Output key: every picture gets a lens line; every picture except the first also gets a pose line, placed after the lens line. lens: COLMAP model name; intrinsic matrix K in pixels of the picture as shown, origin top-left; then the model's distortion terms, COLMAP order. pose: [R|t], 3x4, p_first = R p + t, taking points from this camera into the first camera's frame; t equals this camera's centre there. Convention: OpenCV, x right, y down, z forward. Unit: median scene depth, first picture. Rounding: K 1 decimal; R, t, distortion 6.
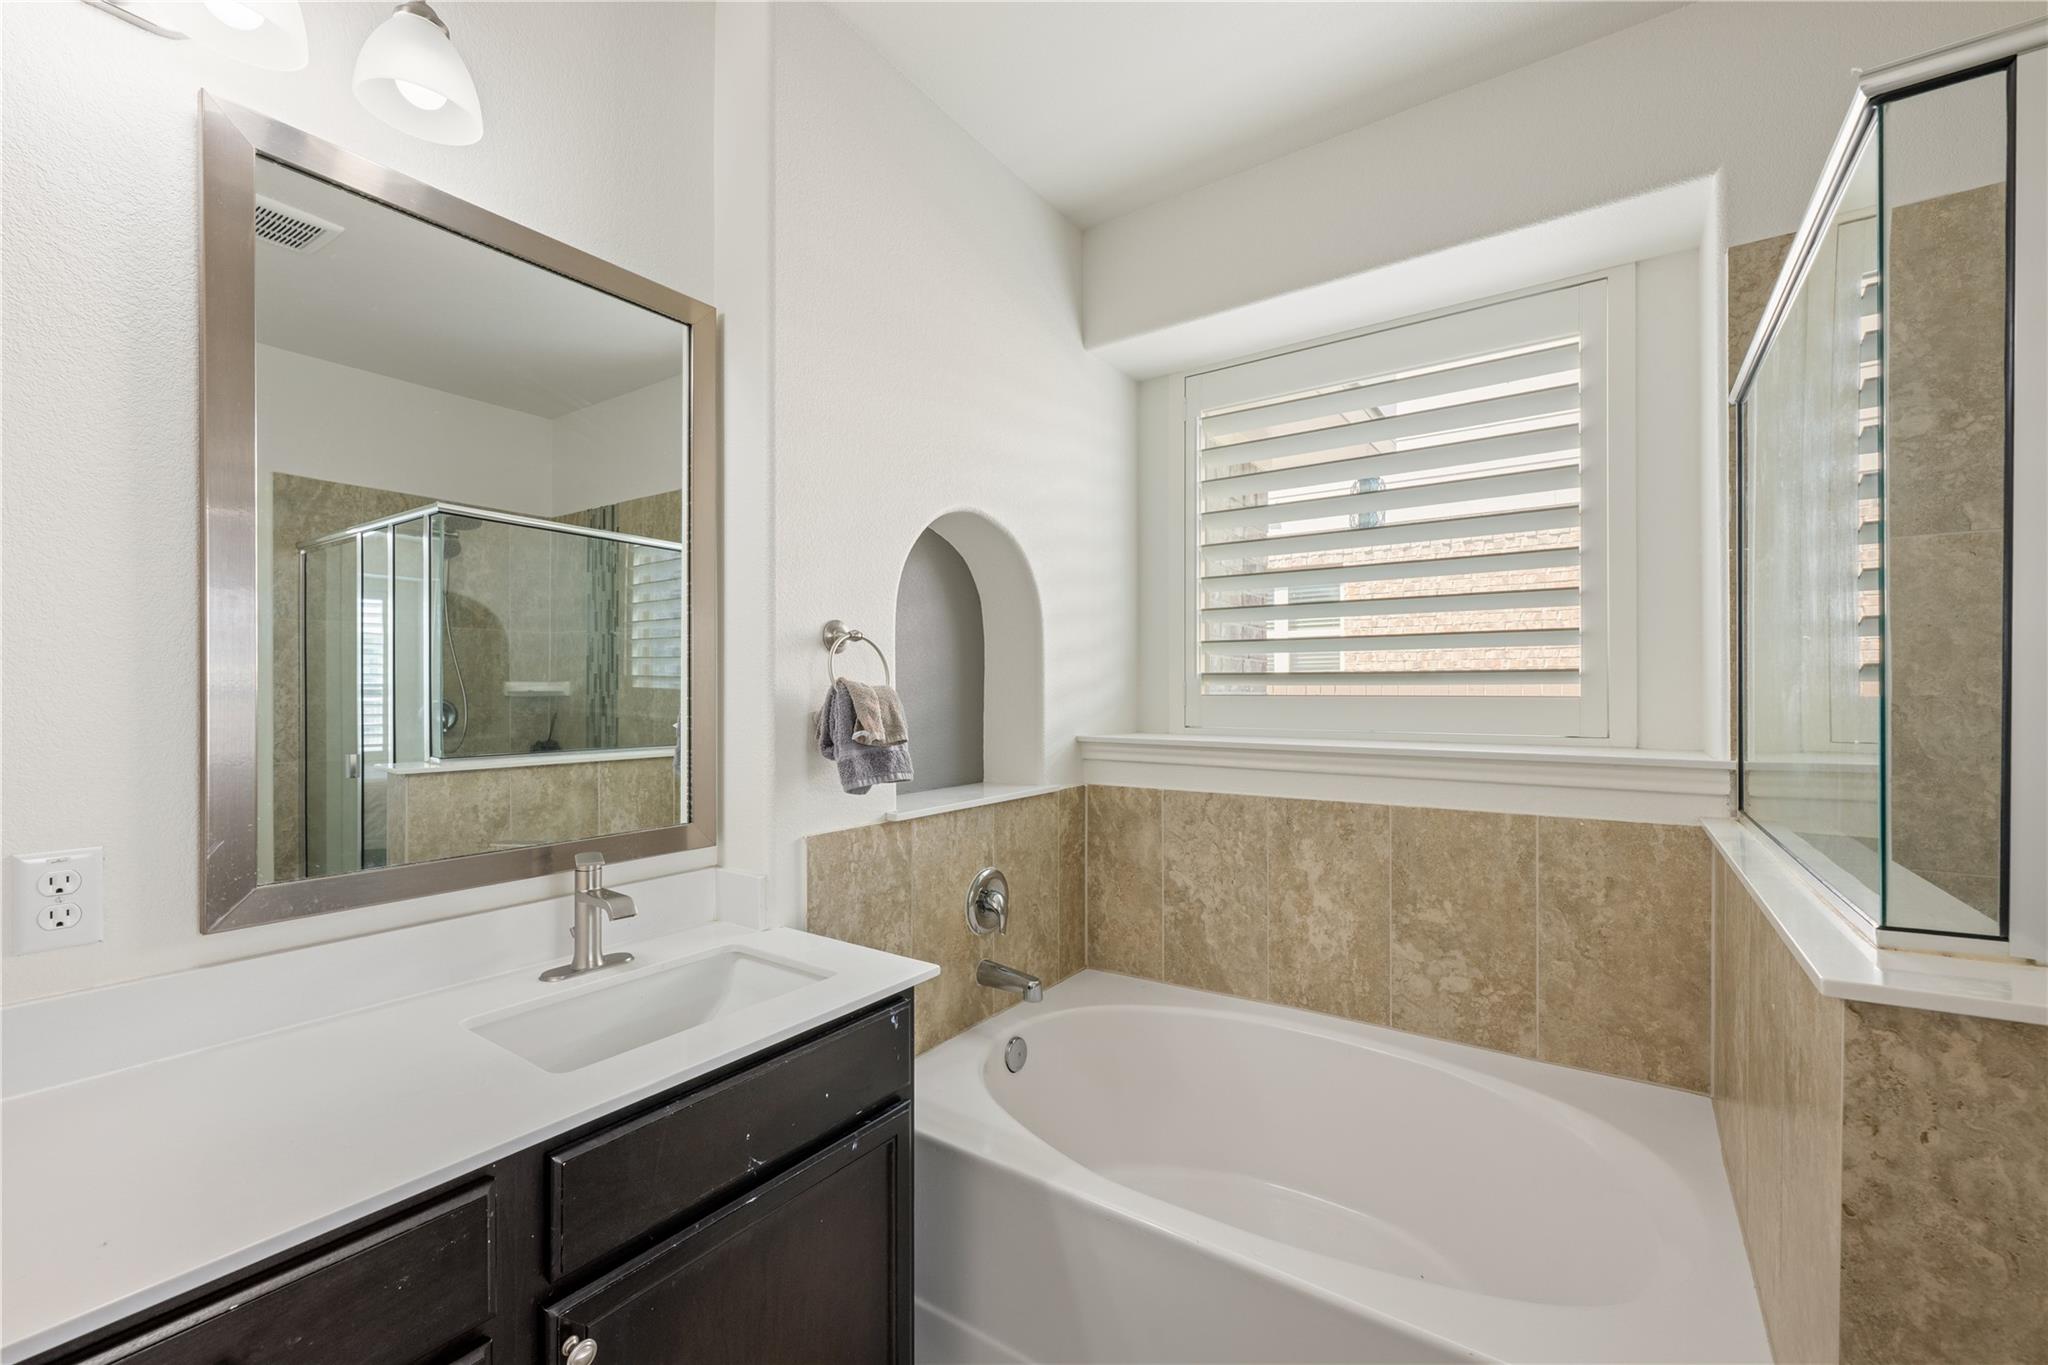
lens RADIAL K [[813.1, 0, 1040.1], [0, 813.1, 687.2], [0, 0, 1]] dist [-0.000375, 0.000392]
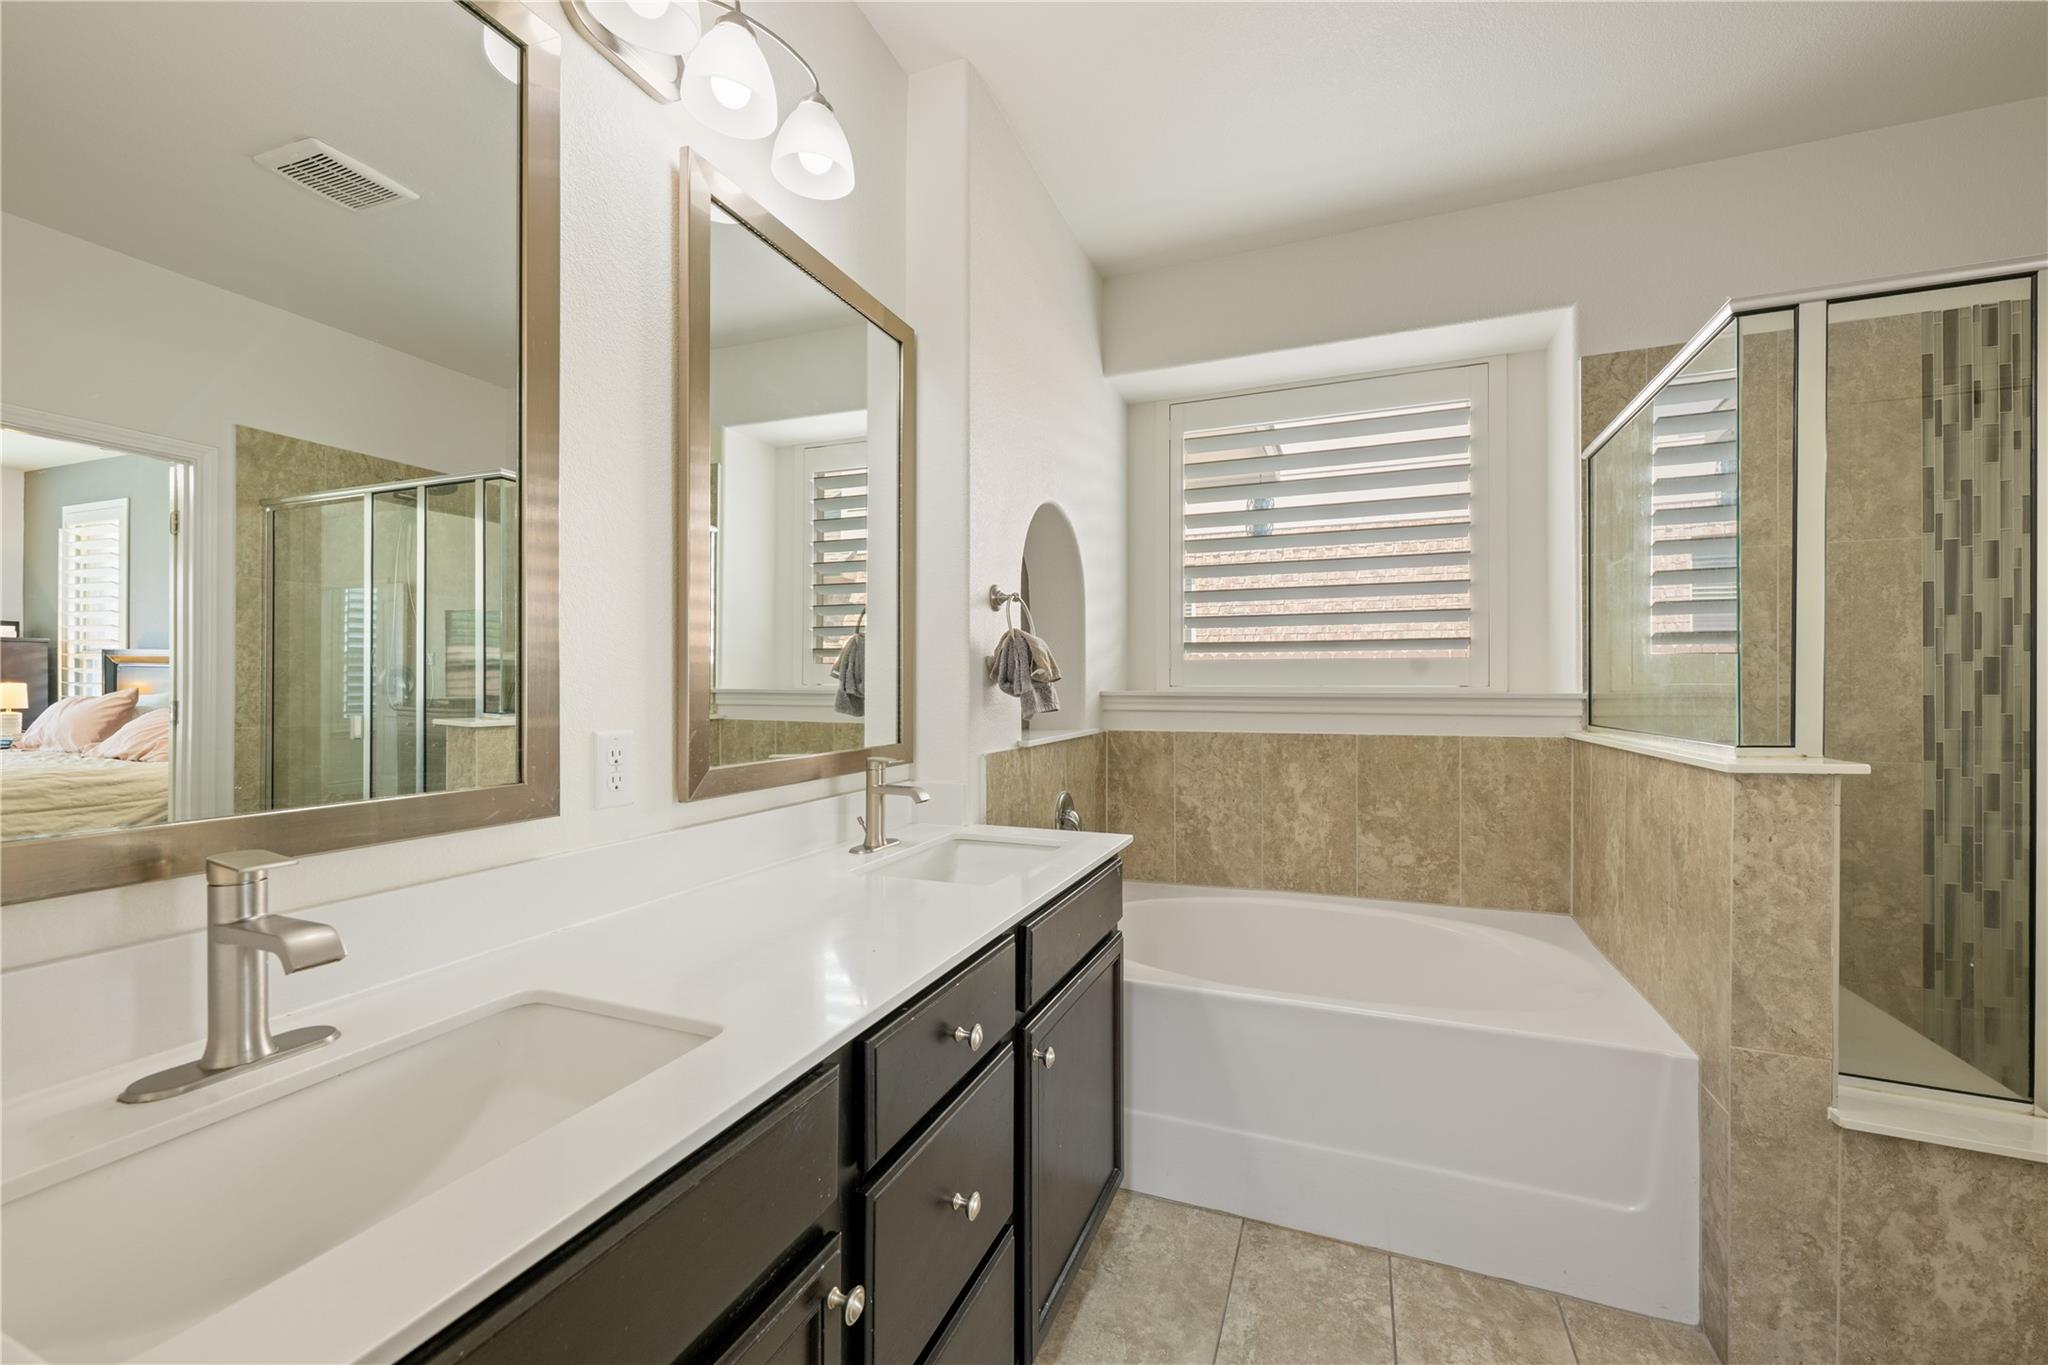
lens RADIAL K [[813.1, 0, 1004.2], [0, 813.1, 686.0], [0, 0, 1]] dist [-0.000375, 0.000392]
pose [[0.974811, 0.002091, 0.223021, -0.464930], [-0.001710, 0.999997, -0.001898, 0.068913], [-0.223025, 0.001469, 0.974812, -0.207584]]
